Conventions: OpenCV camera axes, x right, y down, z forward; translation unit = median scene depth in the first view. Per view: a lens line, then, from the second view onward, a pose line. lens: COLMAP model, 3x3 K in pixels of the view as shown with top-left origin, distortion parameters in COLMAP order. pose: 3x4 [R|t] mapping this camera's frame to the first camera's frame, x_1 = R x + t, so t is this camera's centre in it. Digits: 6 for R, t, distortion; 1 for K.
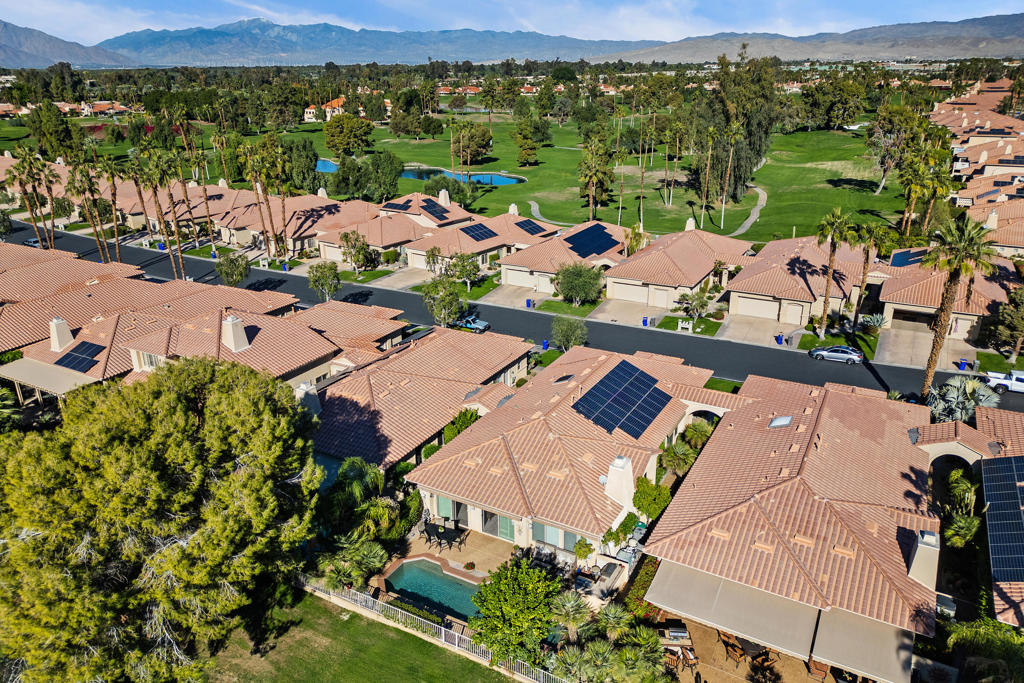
lens RADIAL K [[709.6, 0, 517.8], [0, 709.6, 341.5], [0, 0, 1]] dist [0.076141, -0.071745]
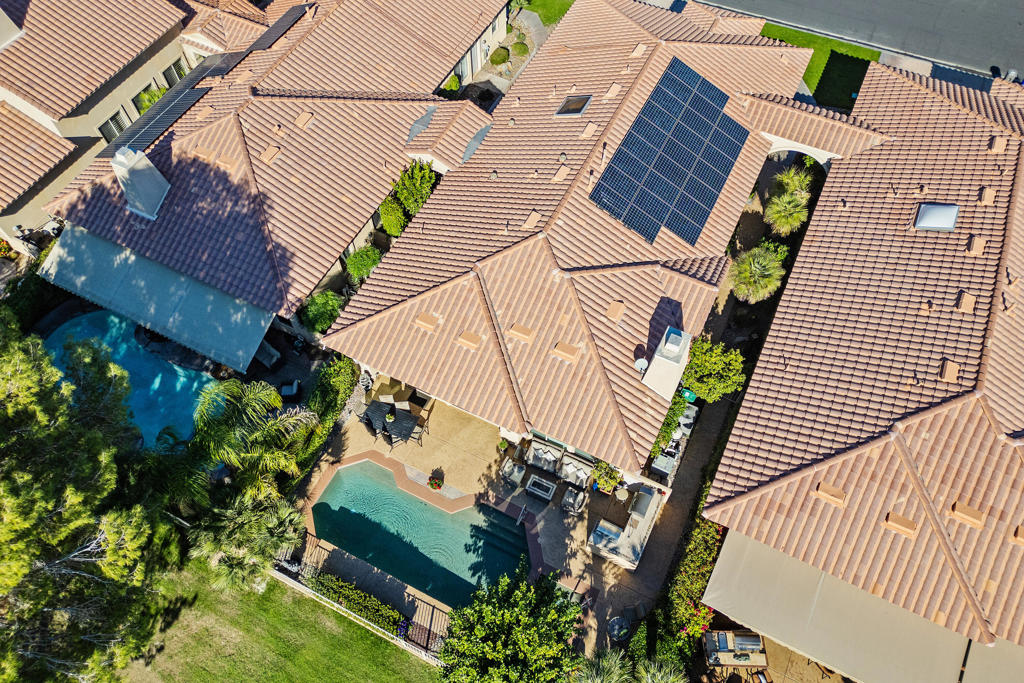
lens RADIAL K [[709.6, 0, 517.8], [0, 709.6, 341.5], [0, 0, 1]] dist [0.076141, -0.071745]
pose [[0.999286, -0.032540, 0.019194, 0.001566], [0.014304, 0.796131, 0.604955, -0.197377], [-0.034966, -0.604248, 0.796029, 0.524169]]
